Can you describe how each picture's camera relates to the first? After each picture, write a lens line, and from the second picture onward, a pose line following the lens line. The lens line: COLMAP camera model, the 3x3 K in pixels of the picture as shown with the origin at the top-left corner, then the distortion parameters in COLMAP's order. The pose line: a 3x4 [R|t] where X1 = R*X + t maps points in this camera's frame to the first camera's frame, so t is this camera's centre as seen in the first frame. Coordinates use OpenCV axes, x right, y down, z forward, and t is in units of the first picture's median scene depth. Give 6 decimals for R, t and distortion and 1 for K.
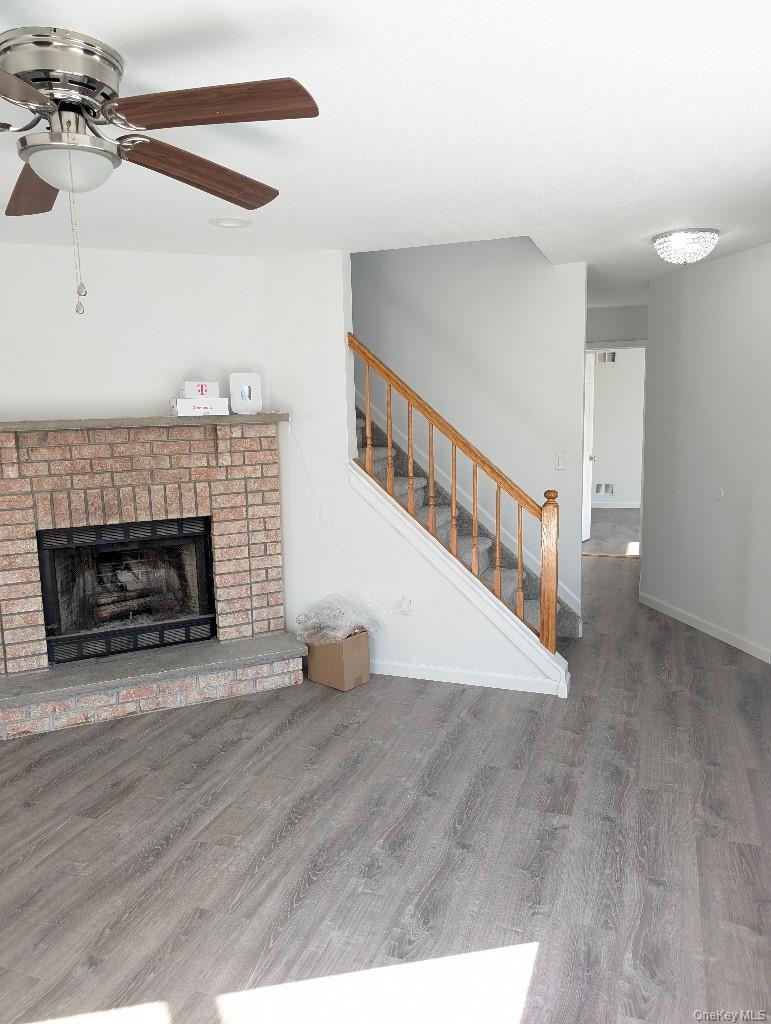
lens RADIAL K [[735.6, 0, 384.2], [0, 735.6, 518.7], [0, 0, 1]] dist [0.023049, -0.017098]
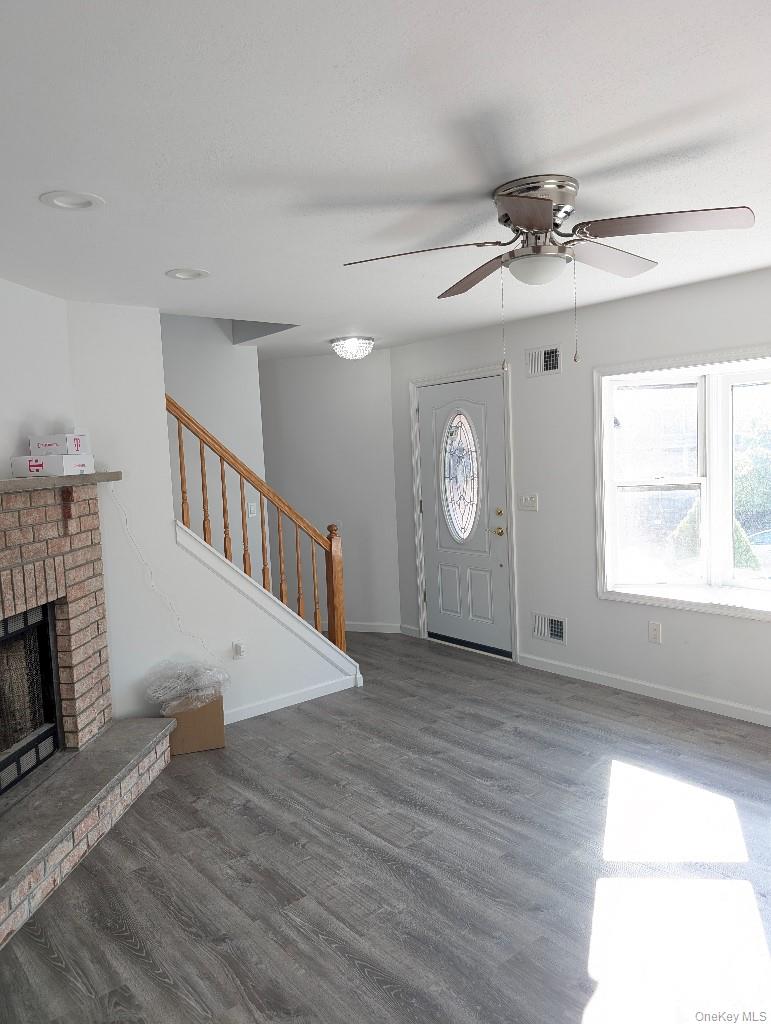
lens RADIAL K [[735.6, 0, 381.3], [0, 735.6, 516.2], [0, 0, 1]] dist [0.023049, -0.017098]
pose [[0.509145, -0.076223, 0.857299, -0.939977], [0.166588, 0.985962, -0.011273, -0.029319], [-0.844405, 0.148556, 0.514696, 0.322896]]
